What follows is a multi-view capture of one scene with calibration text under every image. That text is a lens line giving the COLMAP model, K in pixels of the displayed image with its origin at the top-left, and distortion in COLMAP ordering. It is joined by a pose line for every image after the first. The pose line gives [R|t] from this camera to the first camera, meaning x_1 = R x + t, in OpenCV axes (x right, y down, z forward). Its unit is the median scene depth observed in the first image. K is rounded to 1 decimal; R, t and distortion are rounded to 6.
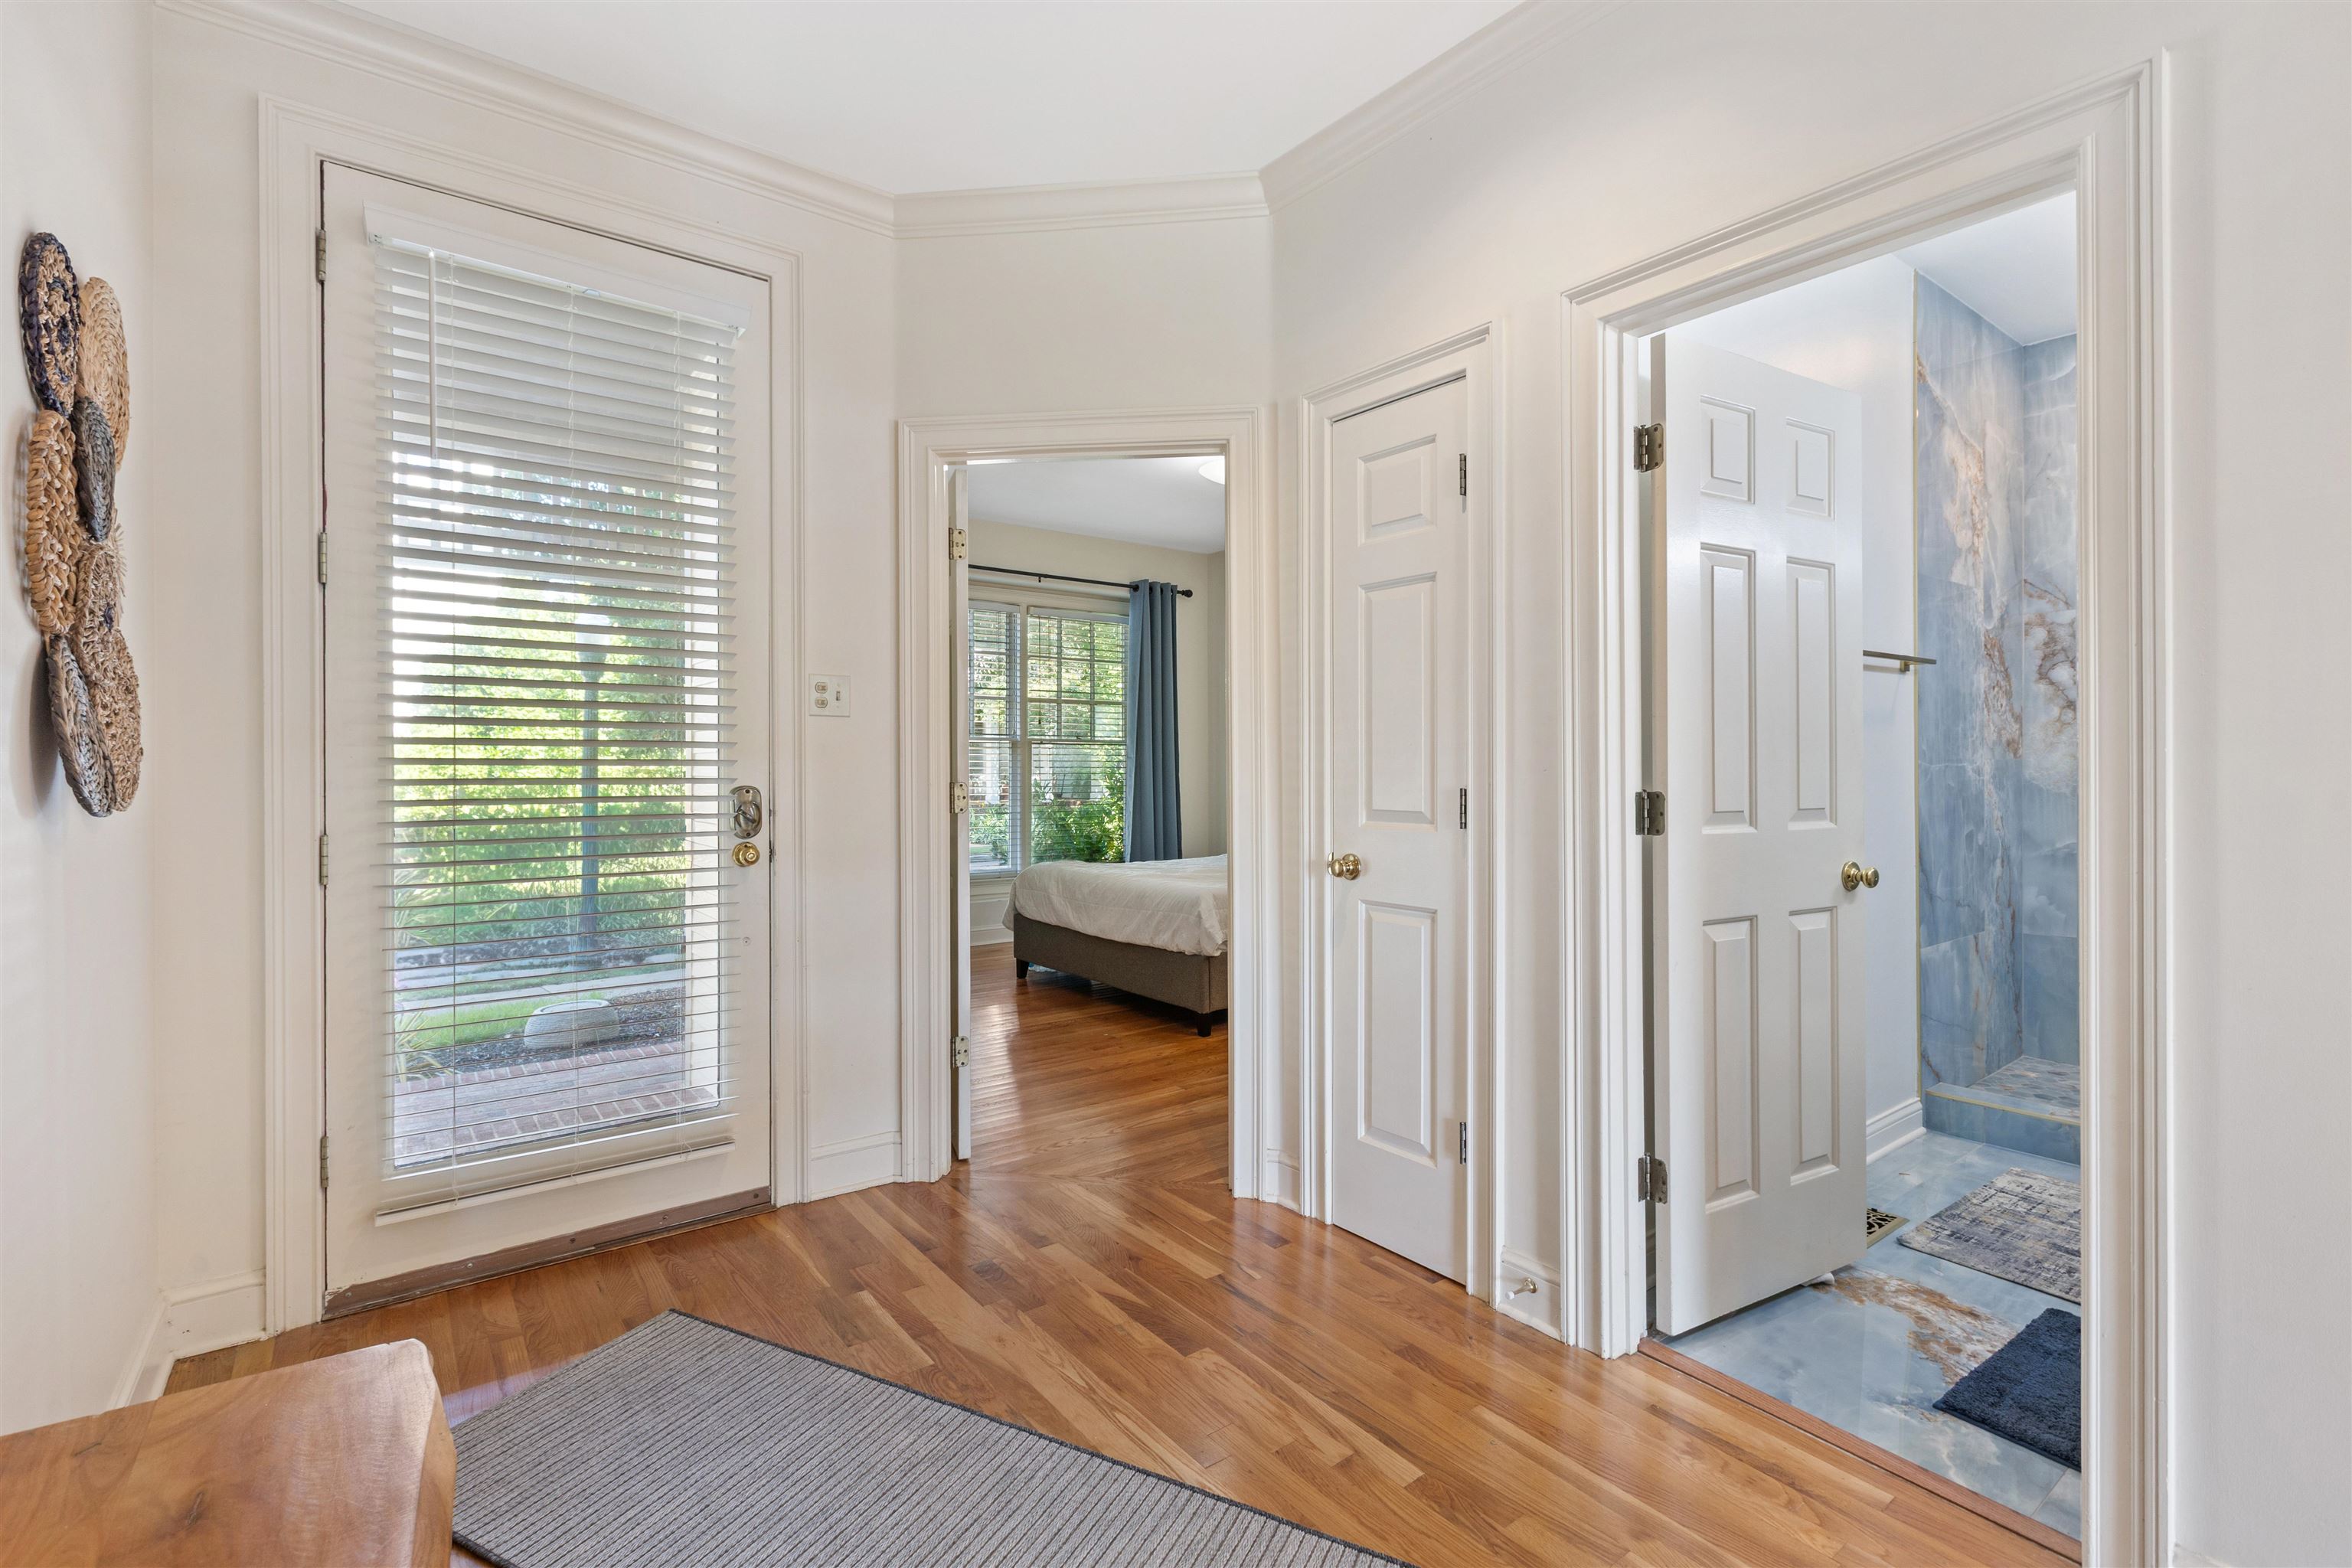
lens RADIAL K [[1061.3, 0, 1167.7], [0, 1061.3, 770.6], [0, 0, 1]] dist [0.001537, 0.000025]
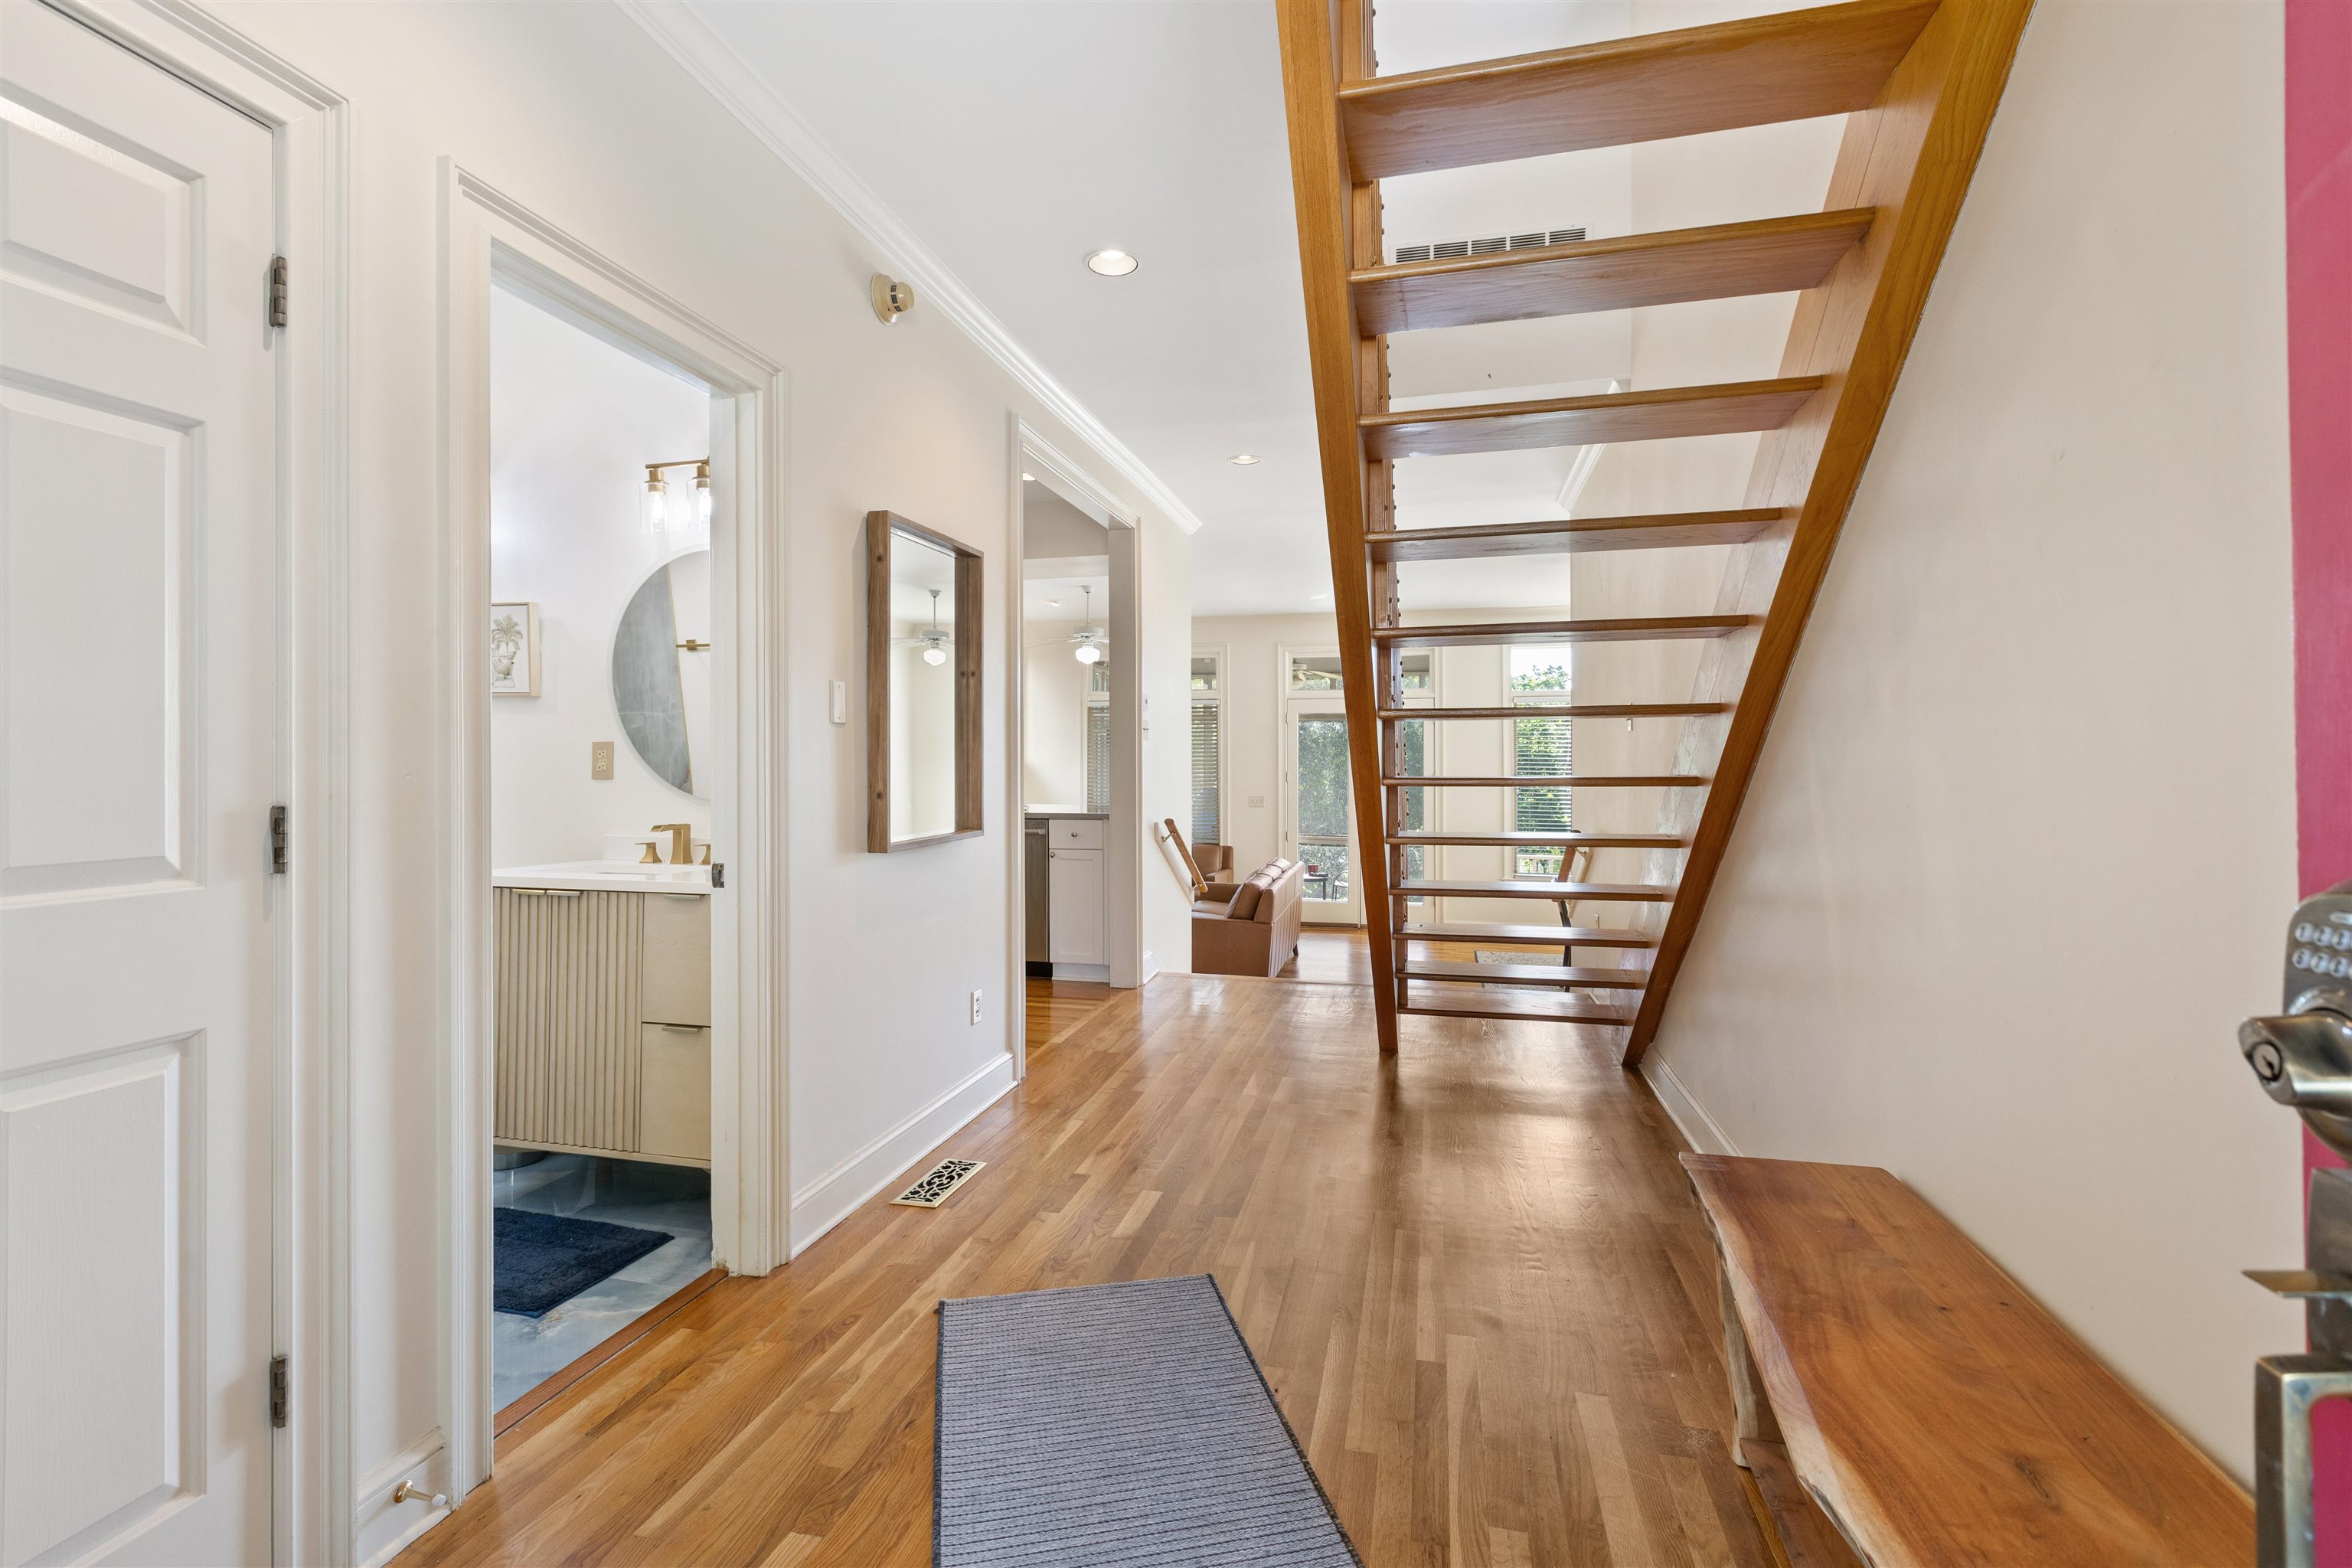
lens RADIAL K [[1061.3, 0, 1167.7], [0, 1061.3, 770.6], [0, 0, 1]] dist [0.001537, 0.000025]
pose [[-0.631948, -0.000071, 0.775011, -0.515532], [0.006583, 0.999963, 0.005460, -0.003420], [-0.774983, 0.008552, -0.631924, 0.989689]]
